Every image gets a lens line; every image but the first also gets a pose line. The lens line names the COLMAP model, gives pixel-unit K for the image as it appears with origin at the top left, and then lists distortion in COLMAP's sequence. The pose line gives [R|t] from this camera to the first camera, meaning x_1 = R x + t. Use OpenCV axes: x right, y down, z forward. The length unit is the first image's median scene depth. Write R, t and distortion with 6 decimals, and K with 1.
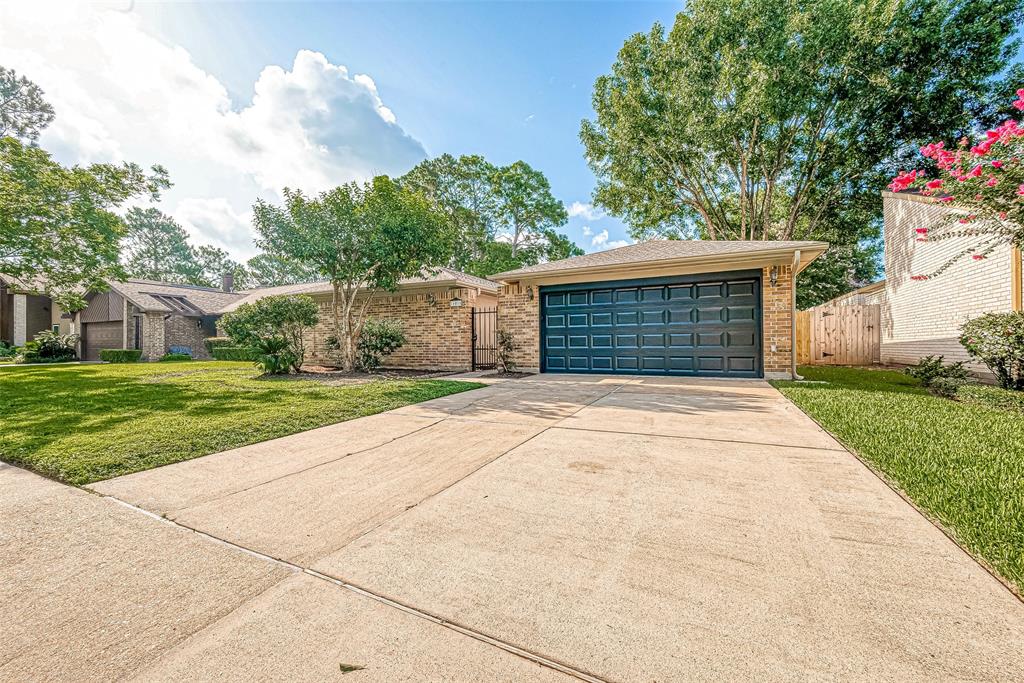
lens RADIAL K [[404.0, 0, 510.8], [0, 404.0, 343.4], [0, 0, 1]] dist [-0.003043, 0.000948]
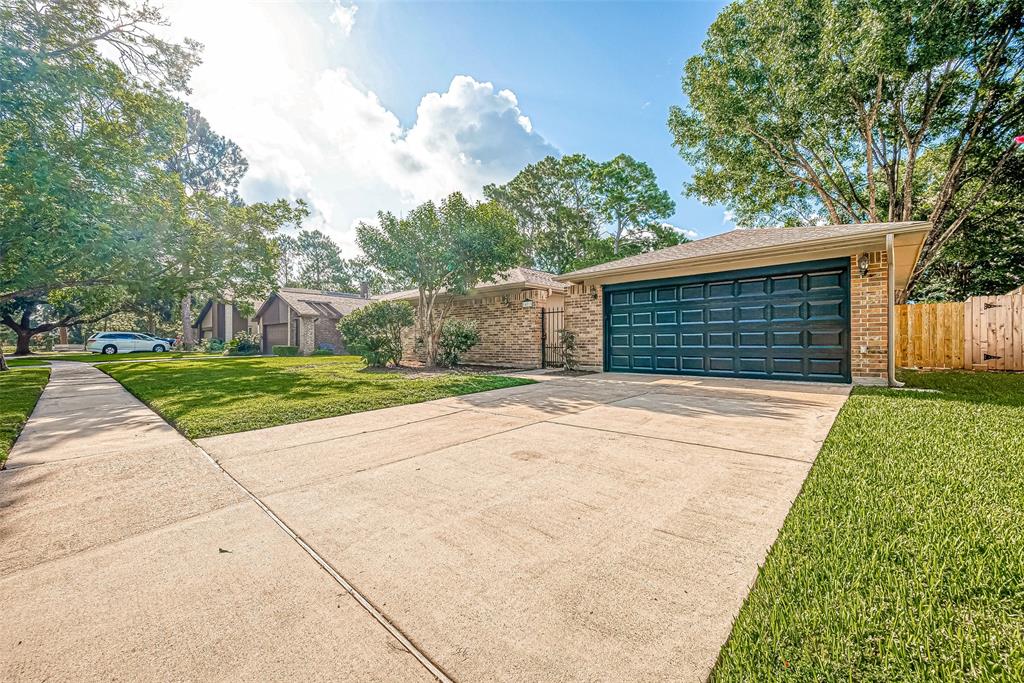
lens RADIAL K [[404.0, 0, 515.7], [0, 404.0, 342.5], [0, 0, 1]] dist [-0.003043, 0.000948]
pose [[0.959485, 0.002385, -0.281751, 0.143390], [-0.001147, 0.999989, 0.004561, -0.003931], [0.281758, -0.004053, 0.959477, -0.025533]]
